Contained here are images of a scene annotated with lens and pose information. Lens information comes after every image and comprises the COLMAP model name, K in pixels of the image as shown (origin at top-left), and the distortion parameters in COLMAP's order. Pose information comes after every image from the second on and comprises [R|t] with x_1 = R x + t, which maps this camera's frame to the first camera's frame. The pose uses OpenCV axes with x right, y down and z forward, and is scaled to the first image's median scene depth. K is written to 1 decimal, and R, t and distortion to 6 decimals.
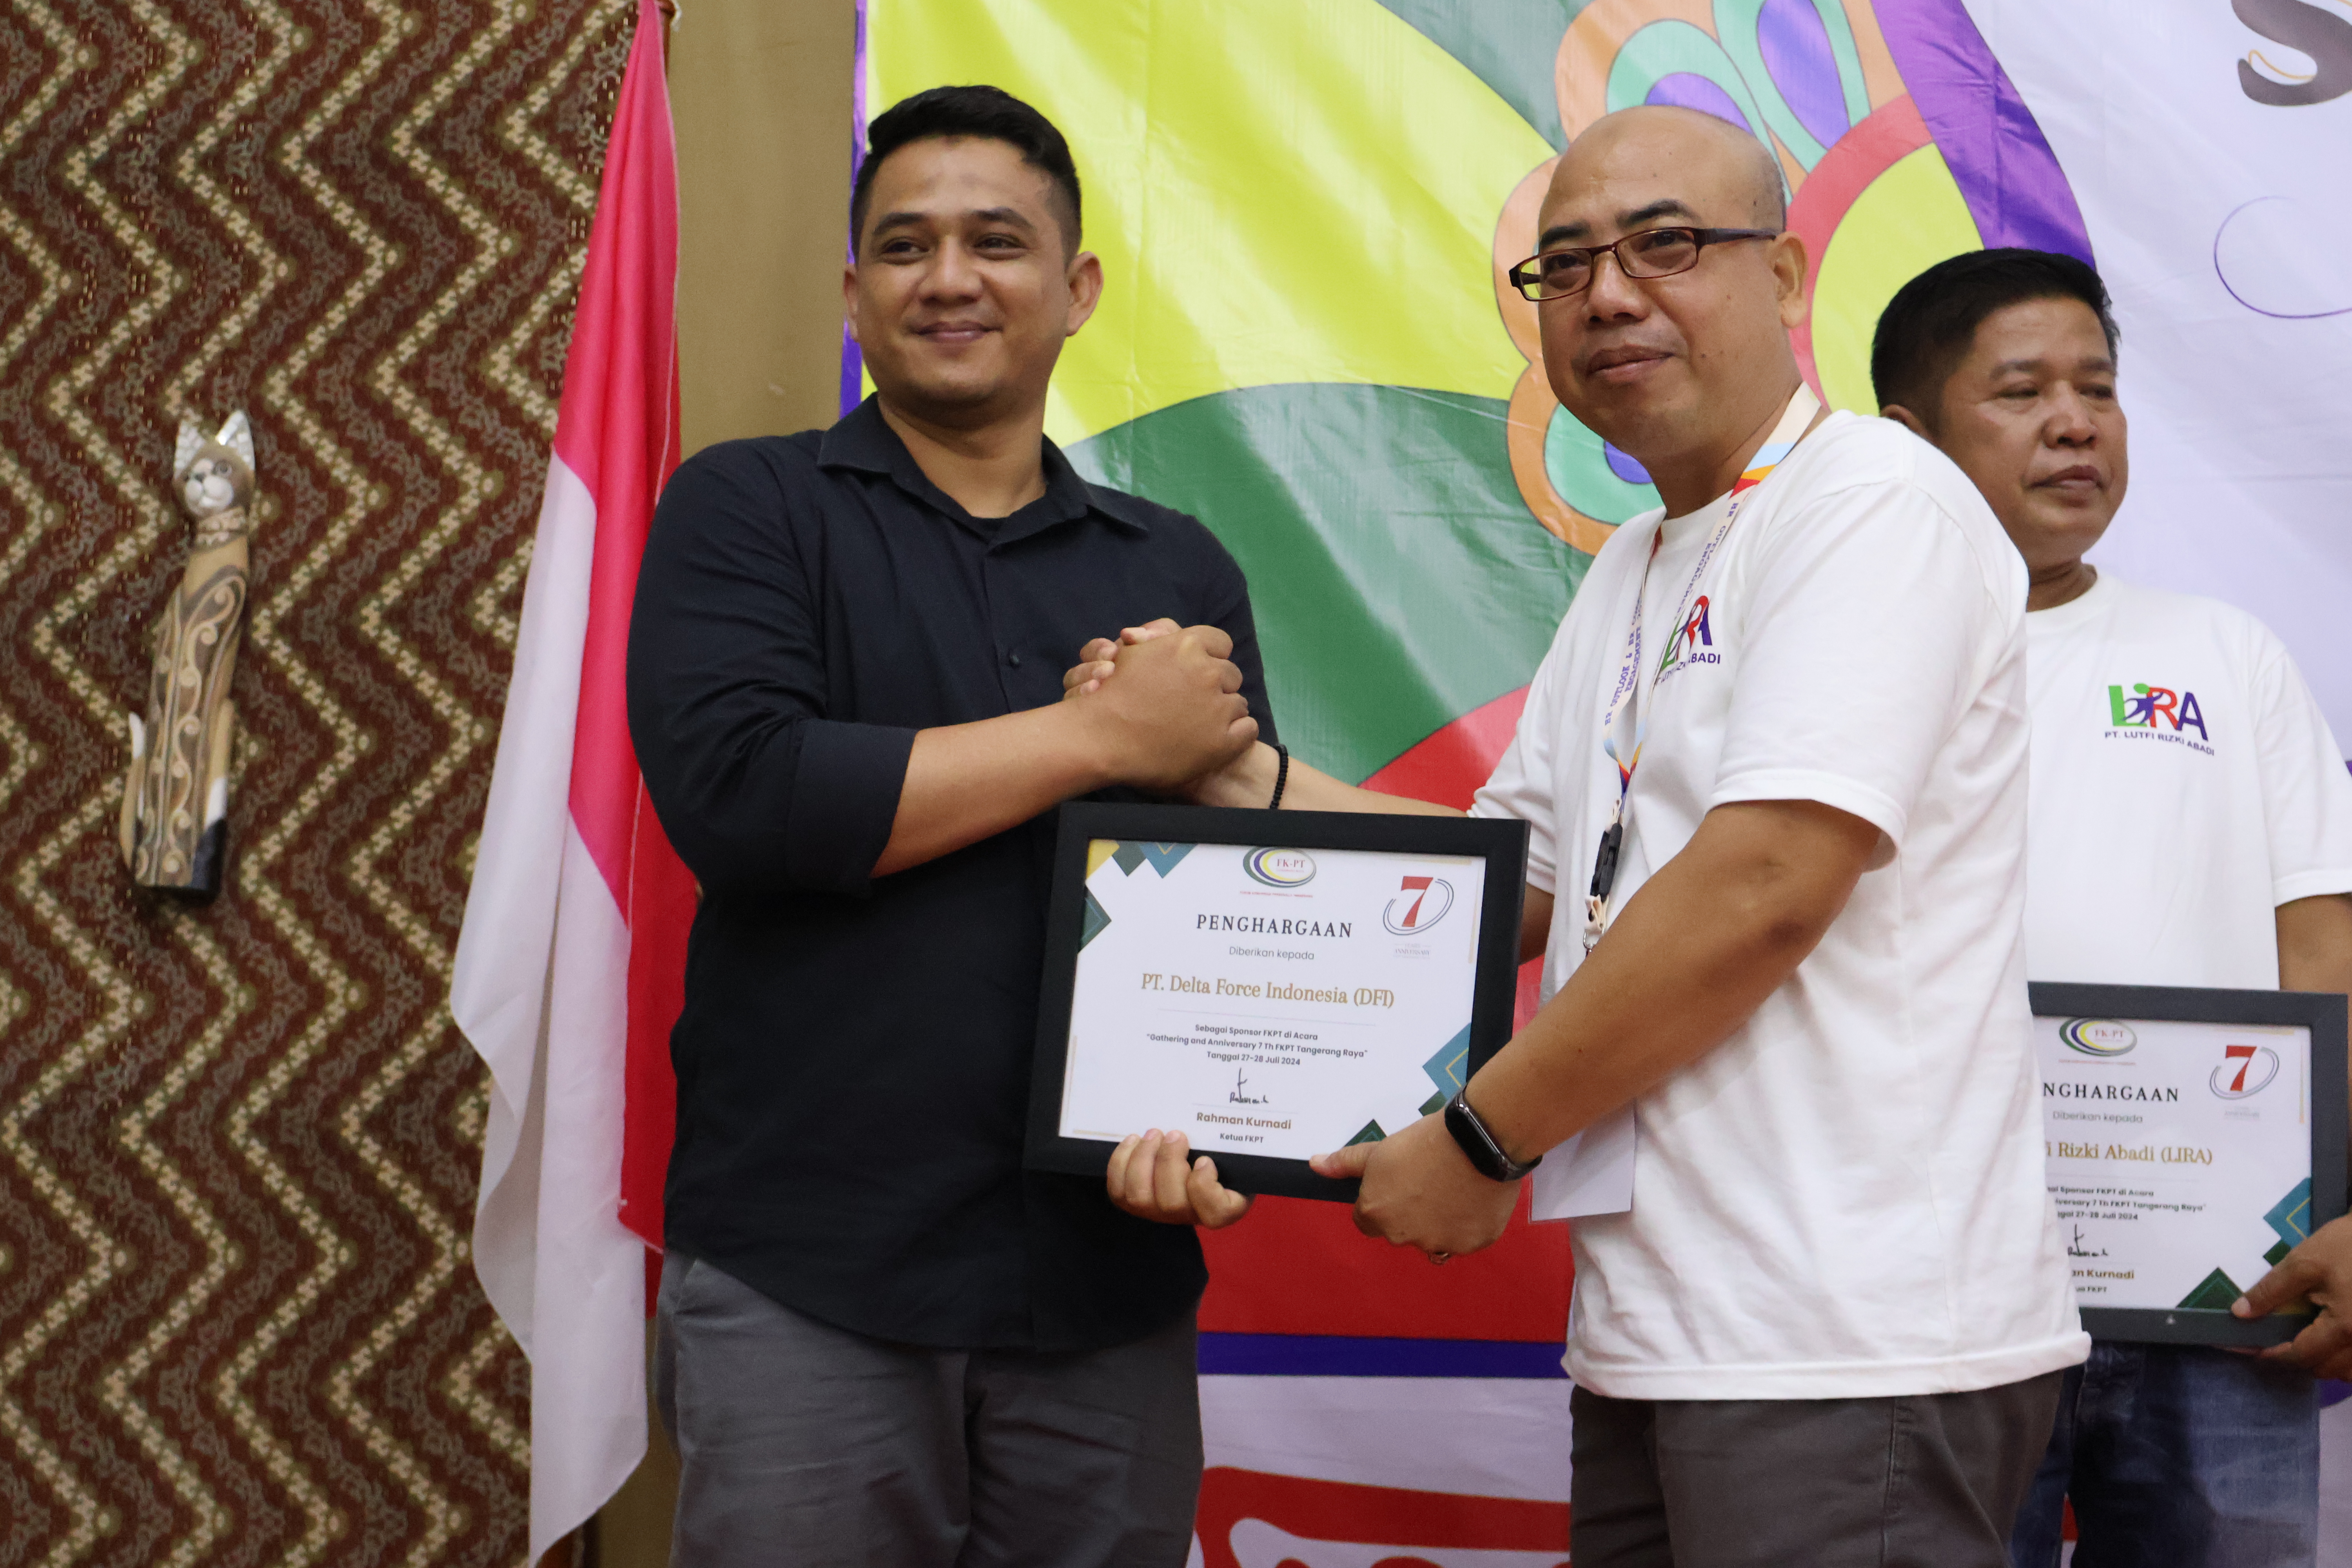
lens RADIAL K [[3286.9, 0, 1141.0], [0, 3286.9, 789.1], [0, 0, 1]] dist [0.011409, 0.000000]
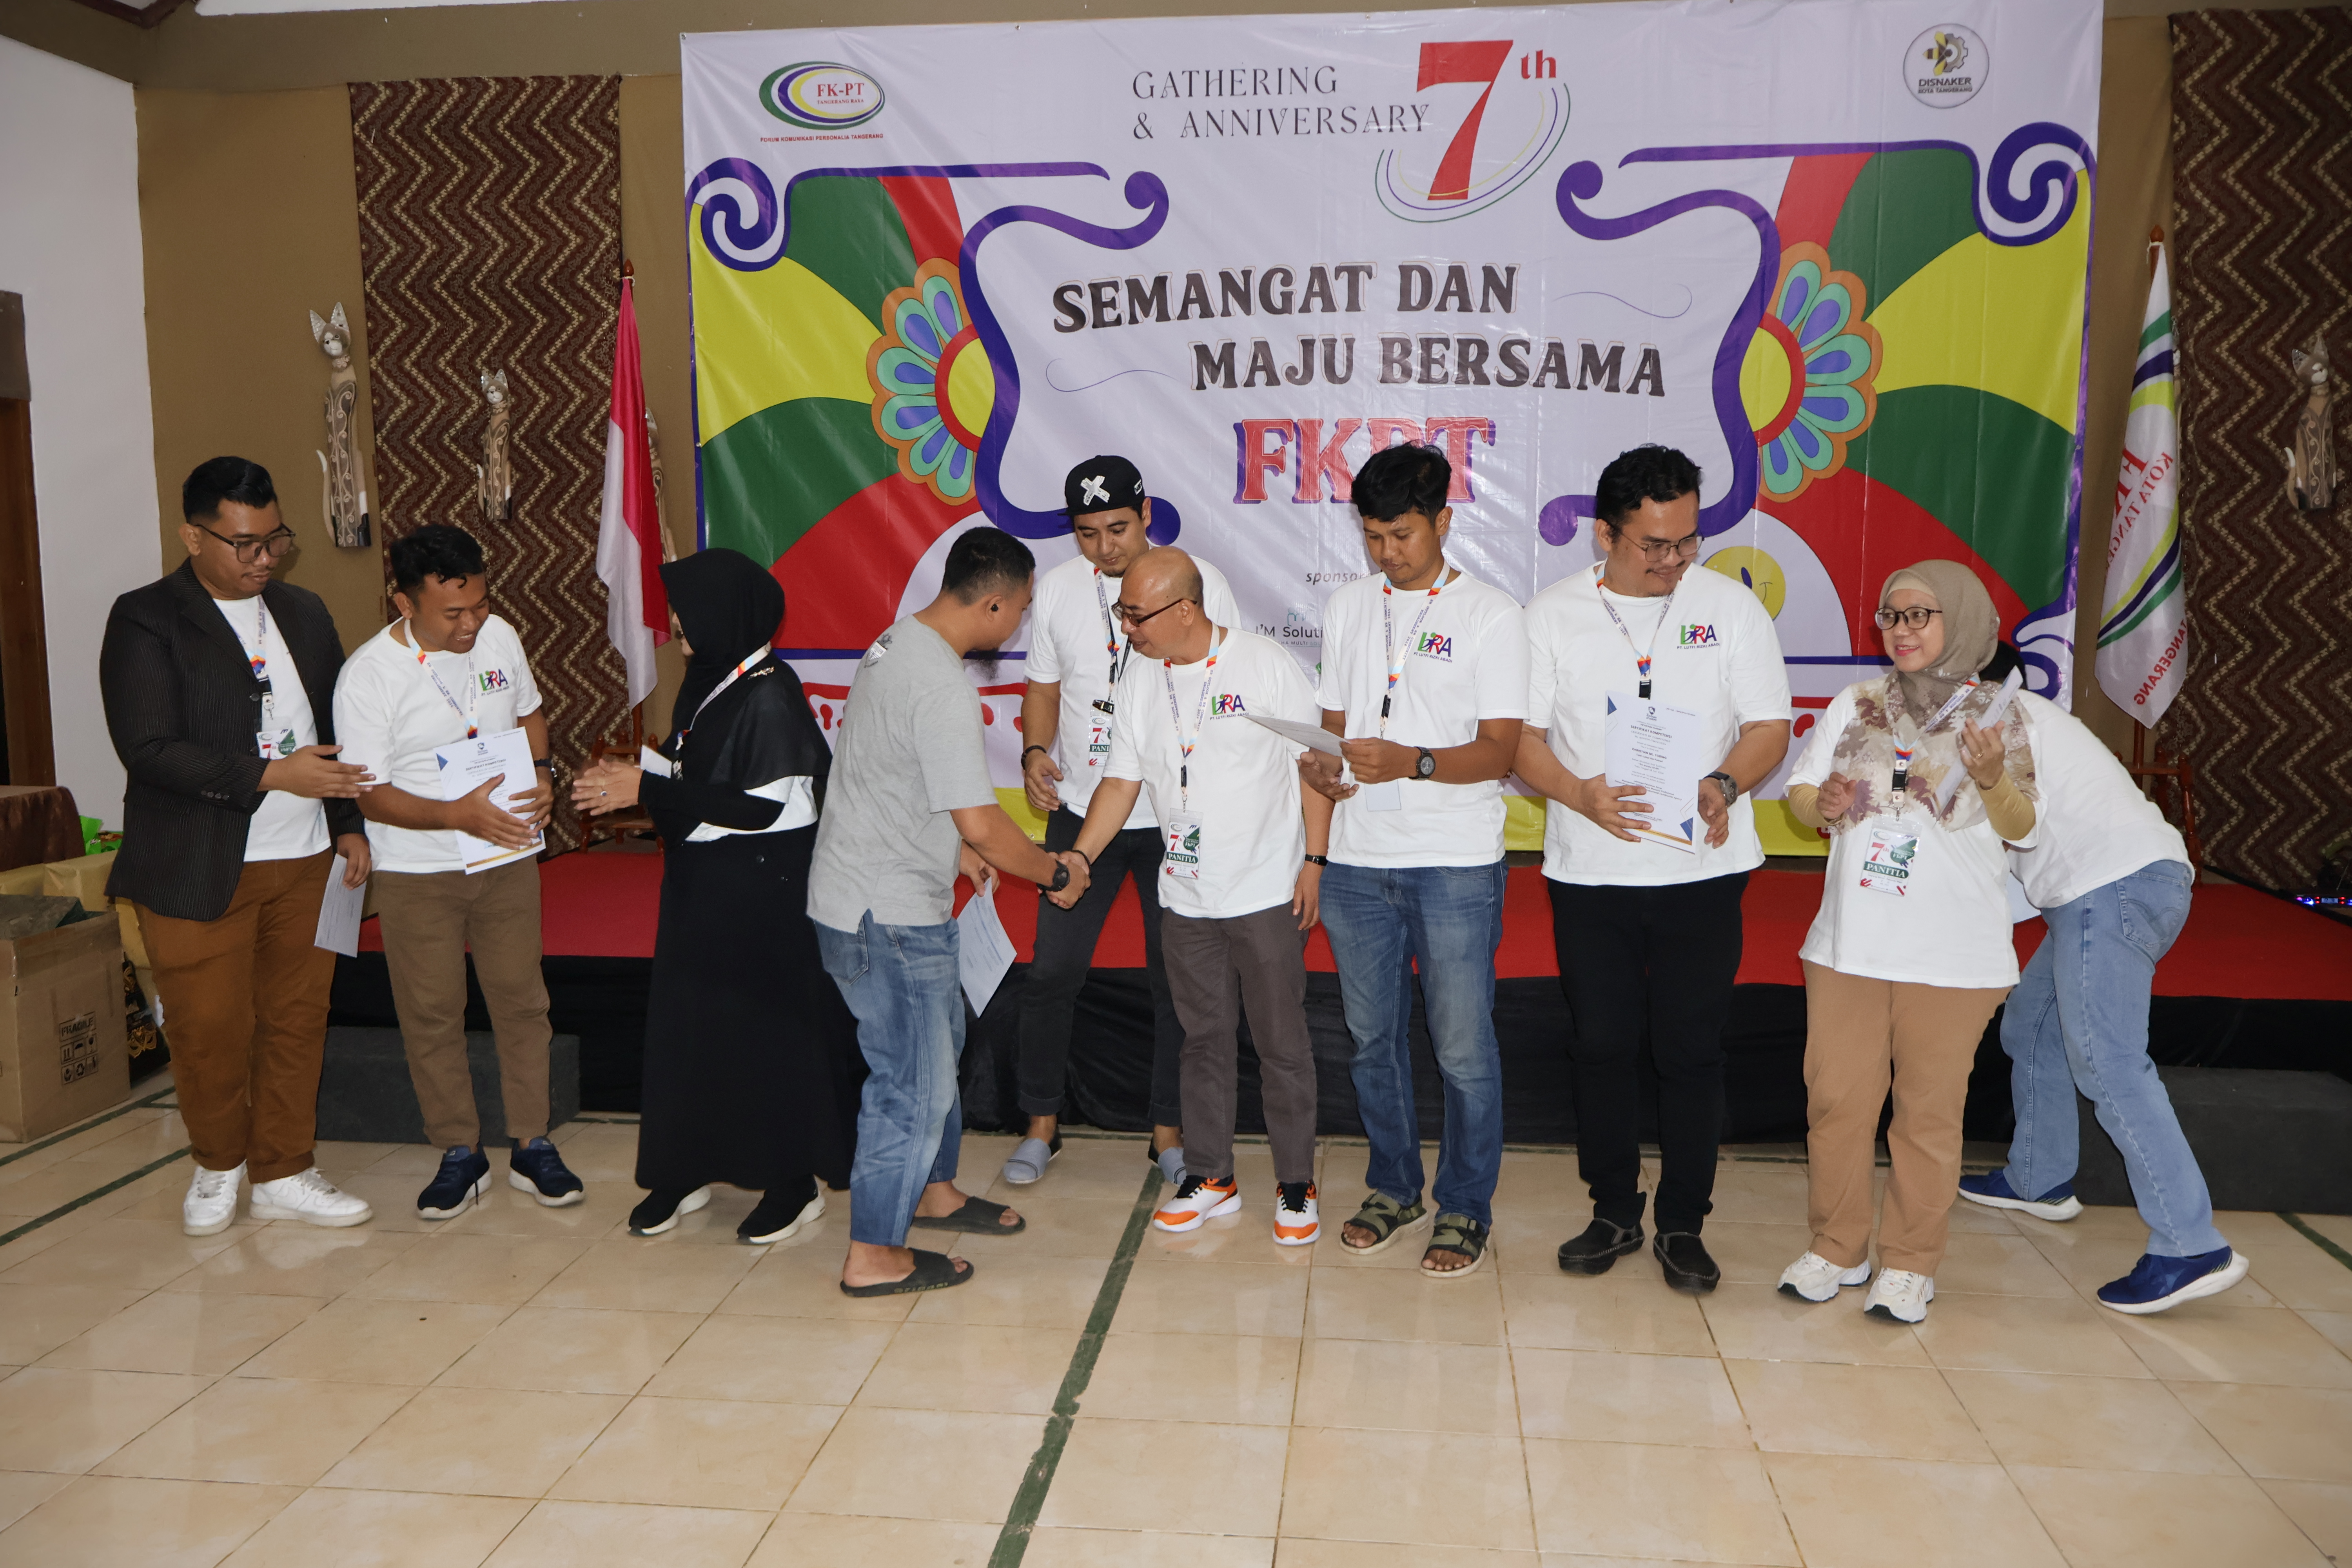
lens RADIAL K [[1966.0, 0, 1175.6], [0, 1966.0, 803.1], [0, 0, 1]] dist [-0.017014, 0.012601]
pose [[0.990770, -0.041849, 0.128931, 0.121757], [0.001088, 0.953575, 0.301155, -0.295093], [-0.135548, -0.298235, 0.944819, -1.074608]]
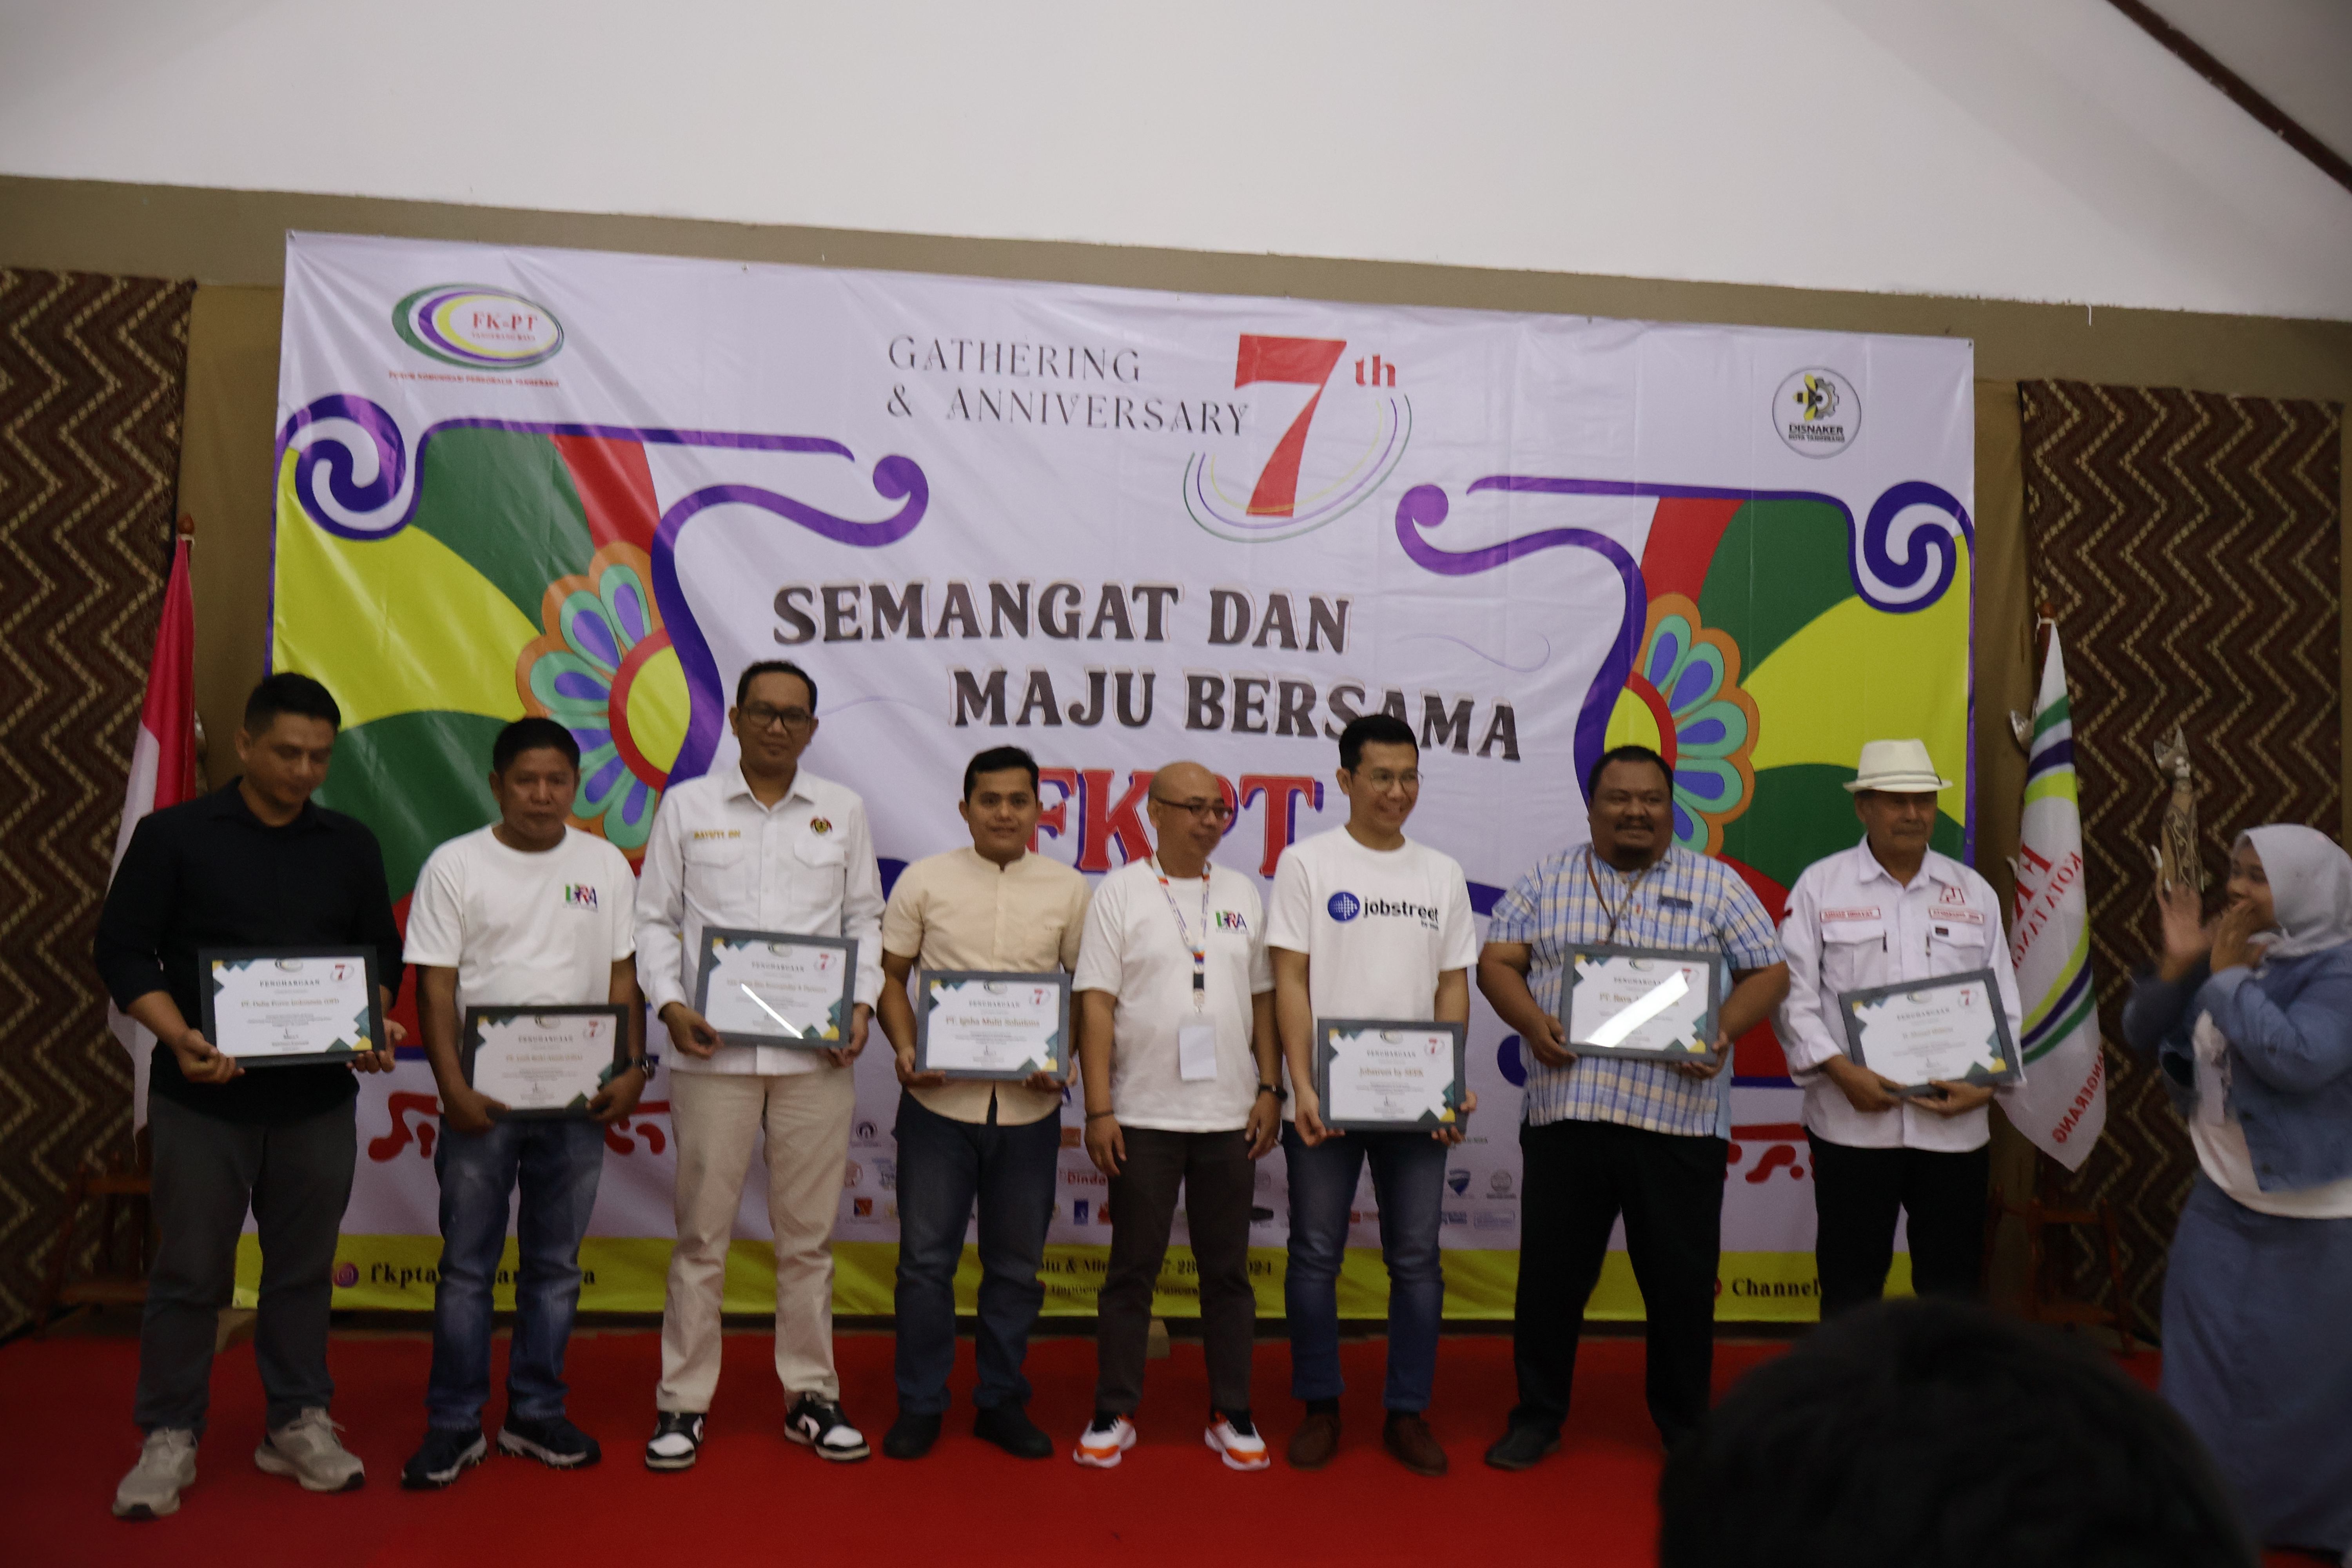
lens RADIAL K [[1966.0, 0, 1183.4], [0, 1966.0, 778.3], [0, 0, 1]] dist [-0.017014, 0.012601]
pose [[0.933766, 0.023057, 0.357142, 0.035519], [-0.072811, 0.989291, 0.126500, -0.268254], [-0.350400, -0.144126, 0.925444, -0.639469]]
